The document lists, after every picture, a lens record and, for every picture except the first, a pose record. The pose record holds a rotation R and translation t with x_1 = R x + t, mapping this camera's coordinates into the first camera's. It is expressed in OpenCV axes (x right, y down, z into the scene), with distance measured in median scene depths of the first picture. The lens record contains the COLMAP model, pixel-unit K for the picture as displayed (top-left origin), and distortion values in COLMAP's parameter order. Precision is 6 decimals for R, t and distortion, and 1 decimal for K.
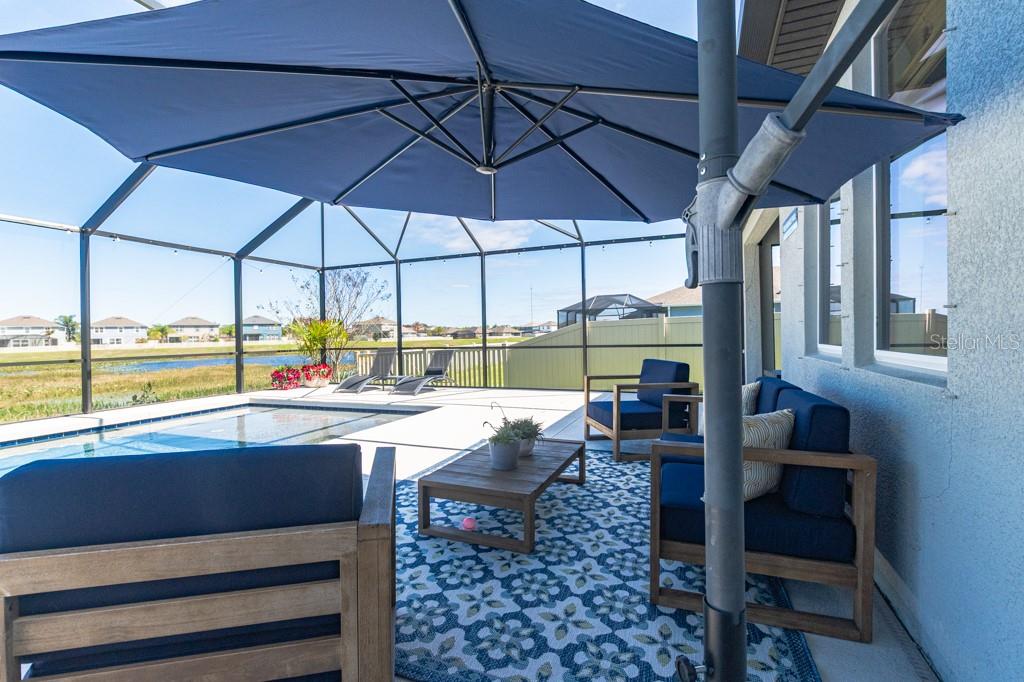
lens RADIAL K [[462.0, 0, 512.0], [0, 462.0, 341.0], [0, 0, 1]] dist [-0.004130, 0.000056]
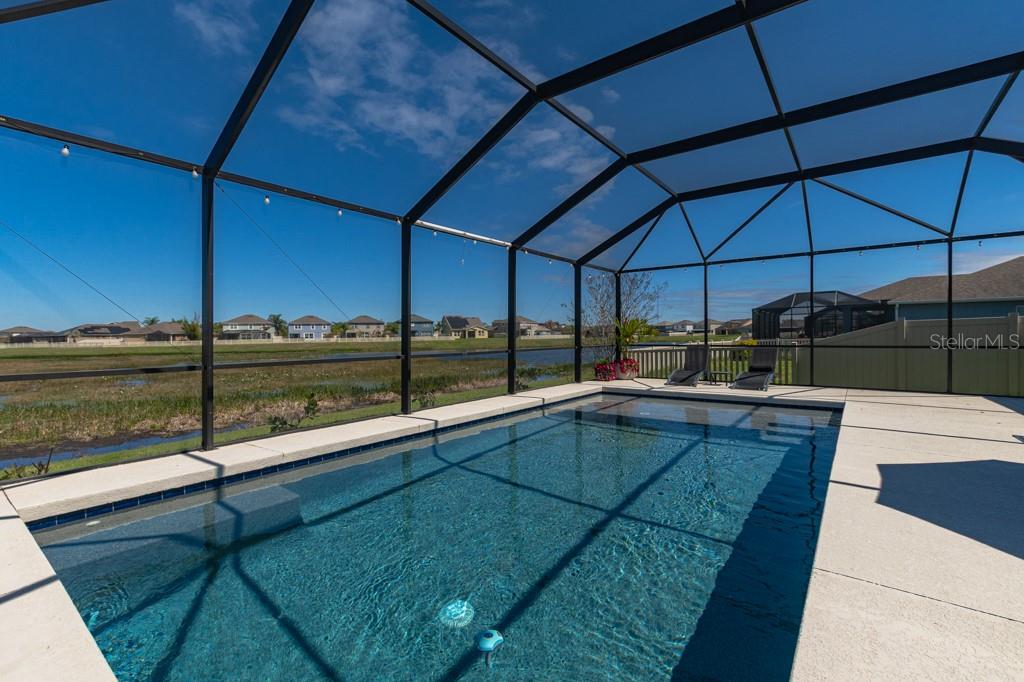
lens RADIAL K [[458.2, 0, 512.0], [0, 458.2, 341.0], [0, 0, 1]] dist [-0.003146, -0.000293]
pose [[0.962091, 0.014580, -0.272338, -0.280162], [-0.013589, 0.999892, 0.005525, 0.003964], [0.272390, -0.001615, 0.962186, -0.092264]]
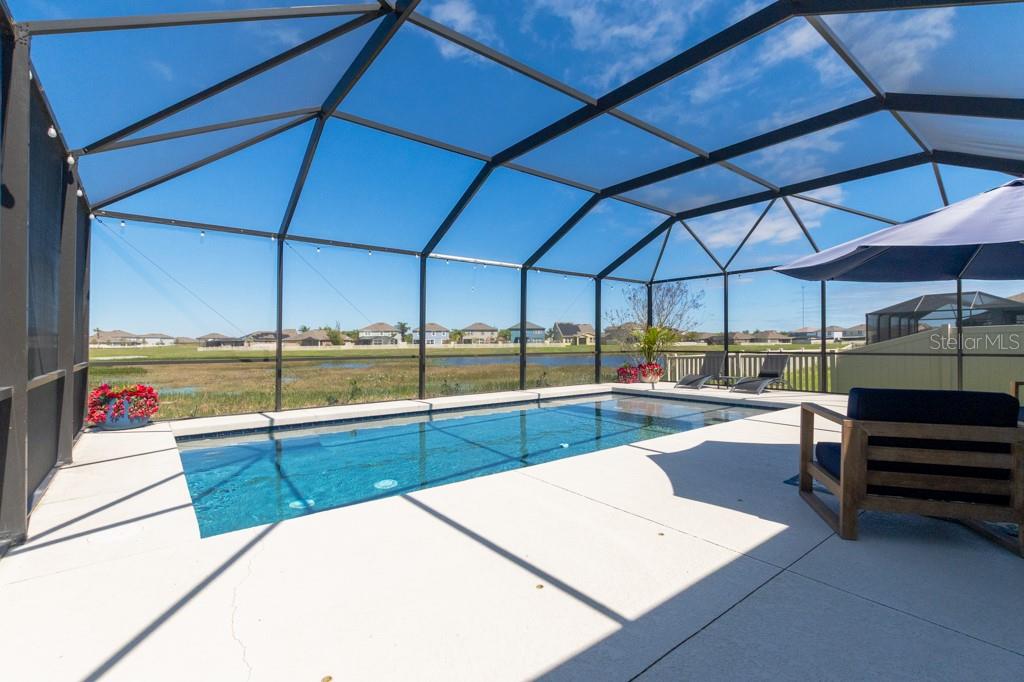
lens RADIAL K [[462.0, 0, 512.0], [0, 462.0, 341.0], [0, 0, 1]] dist [-0.004130, 0.000056]
pose [[0.865448, 0.014059, -0.500802, -0.098191], [-0.019161, 0.999804, -0.005046, 0.003594], [0.500633, 0.013963, 0.865547, -0.150491]]
